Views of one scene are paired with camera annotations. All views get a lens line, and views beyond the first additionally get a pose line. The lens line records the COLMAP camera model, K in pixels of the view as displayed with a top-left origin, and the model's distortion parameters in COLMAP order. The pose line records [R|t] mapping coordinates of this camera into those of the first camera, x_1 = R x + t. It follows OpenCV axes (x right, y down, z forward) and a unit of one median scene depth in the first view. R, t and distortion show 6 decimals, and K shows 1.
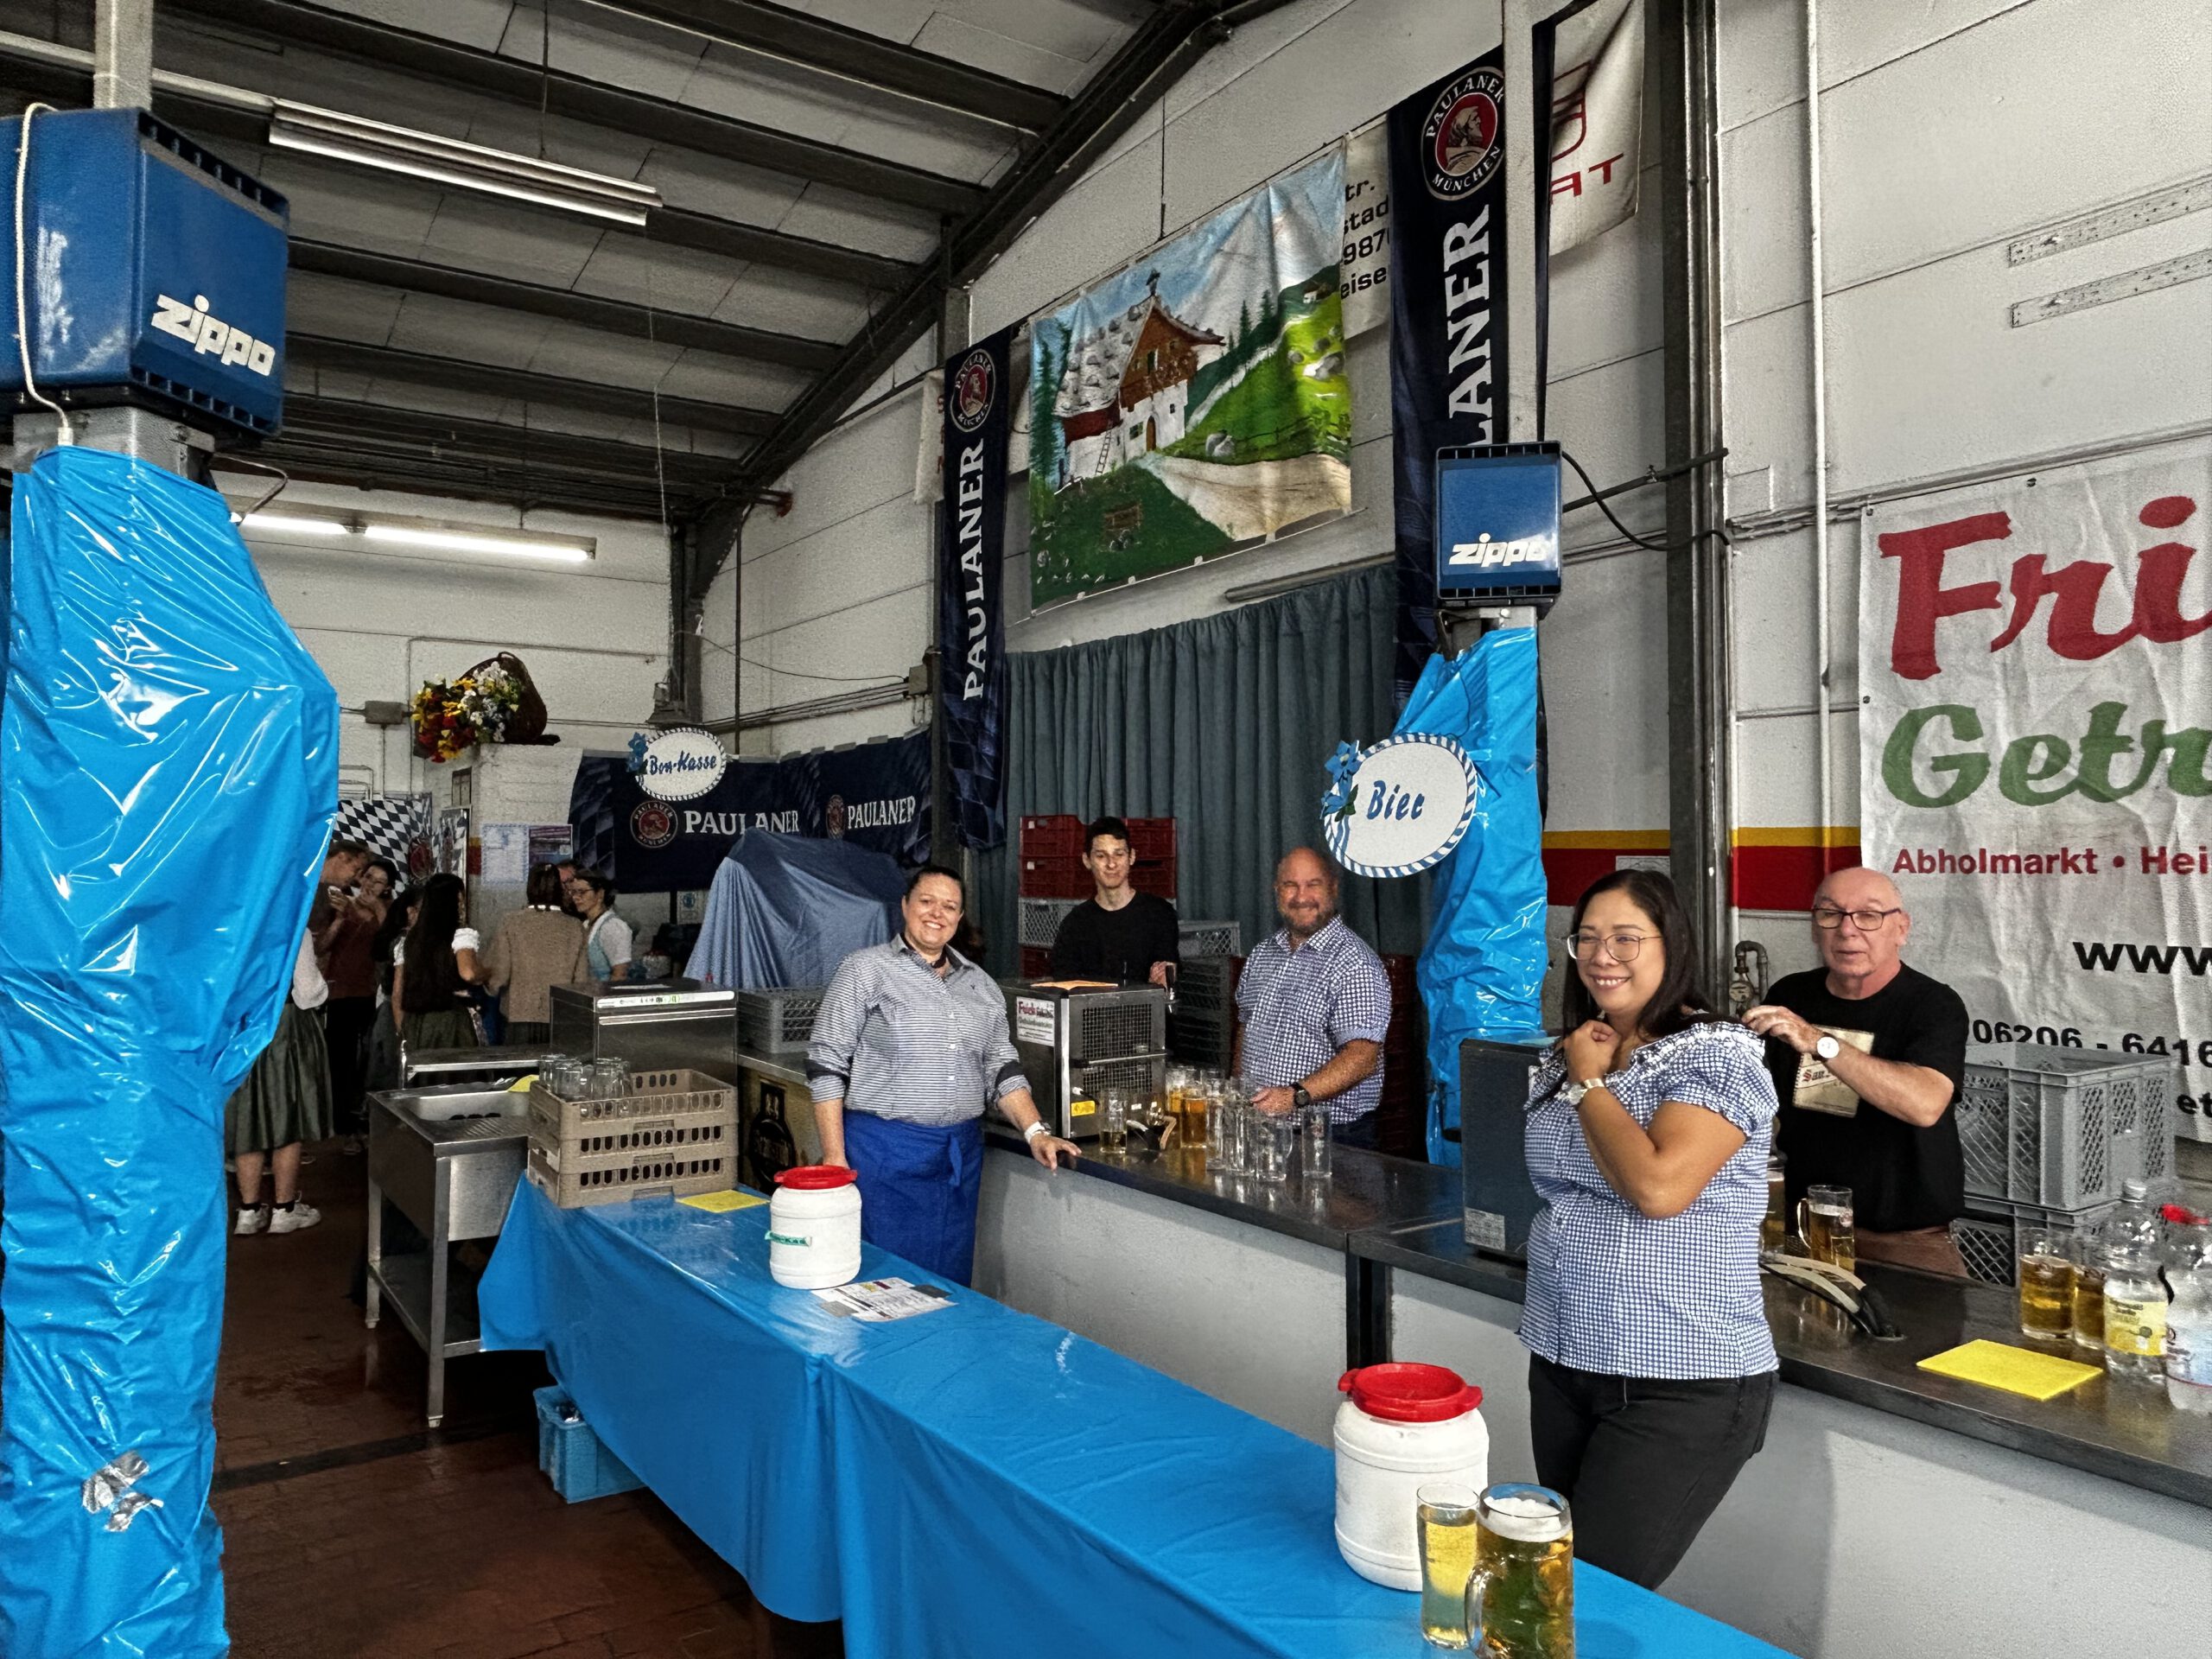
lens RADIAL K [[1510.1, 0, 1109.5], [0, 1510.1, 814.2], [0, 0, 1]] dist [0.005422, -0.001965]
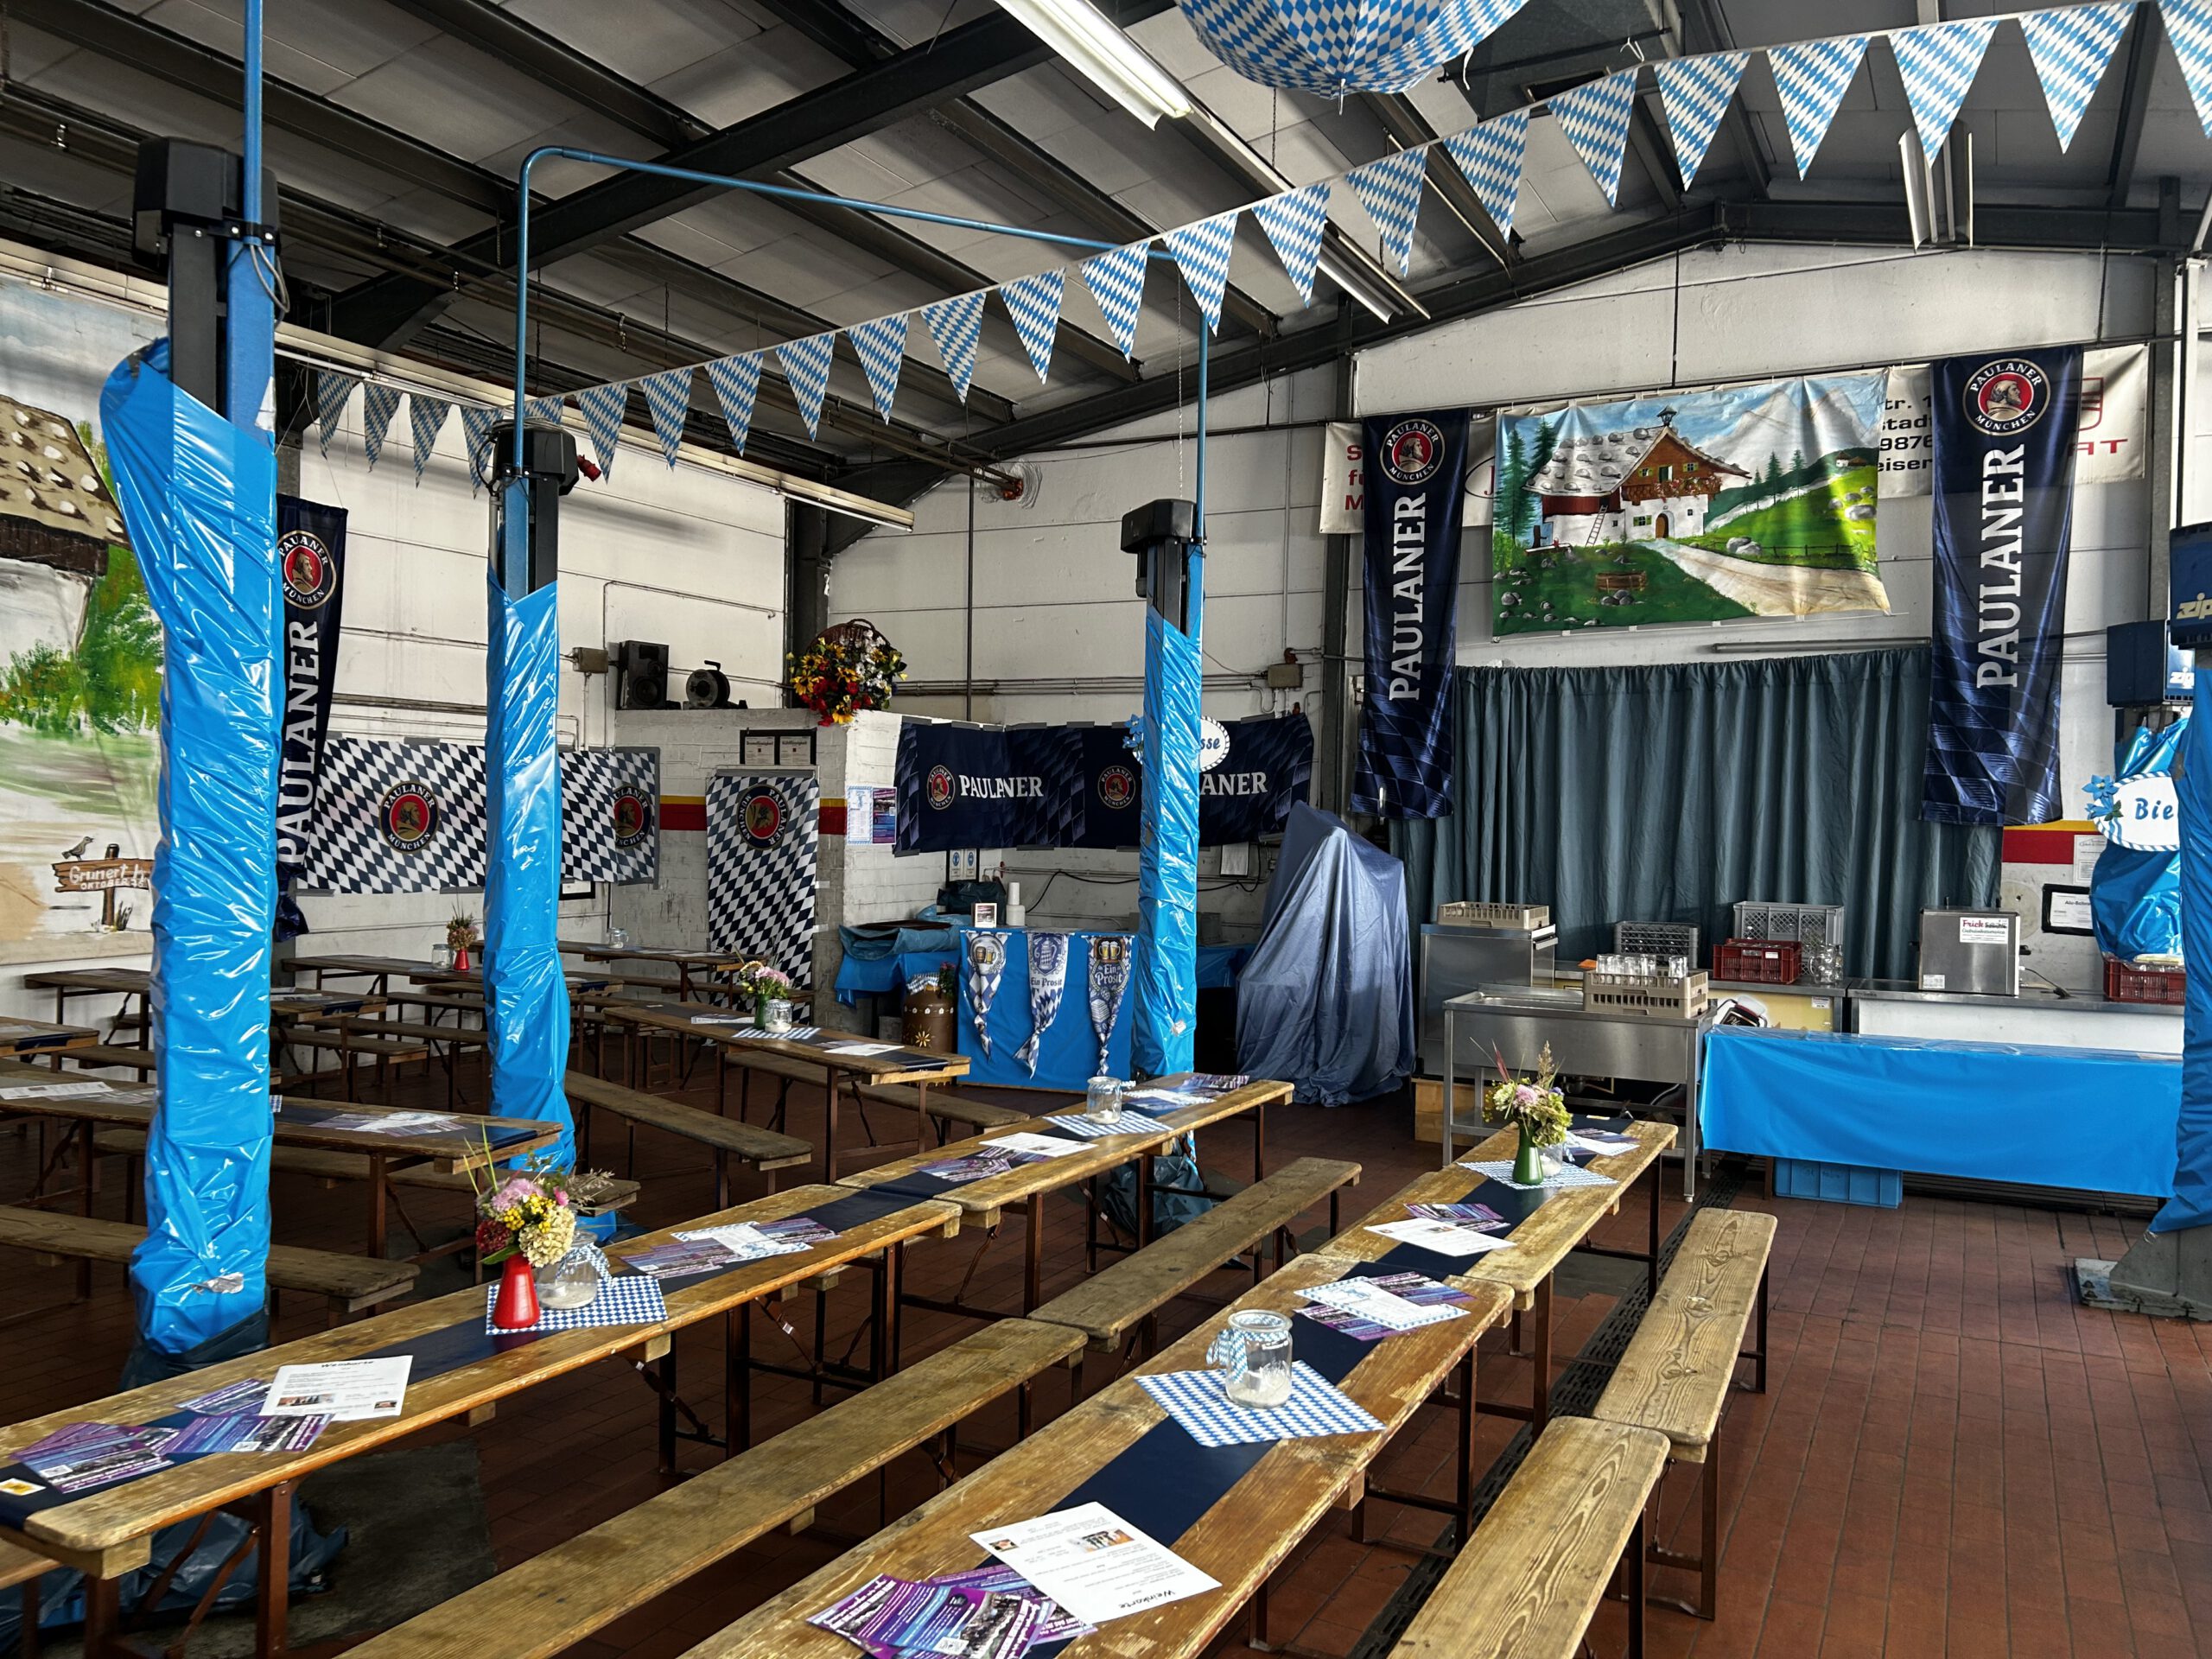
lens RADIAL K [[1655.1, 0, 1105.4], [0, 1655.1, 850.7], [0, 0, 1]] dist [0.061838, -0.116565]
pose [[0.877642, 0.000085, 0.479316, -1.222646], [-0.026448, 0.998485, 0.048252, -0.013586], [-0.478586, -0.055025, 0.876315, -0.126899]]
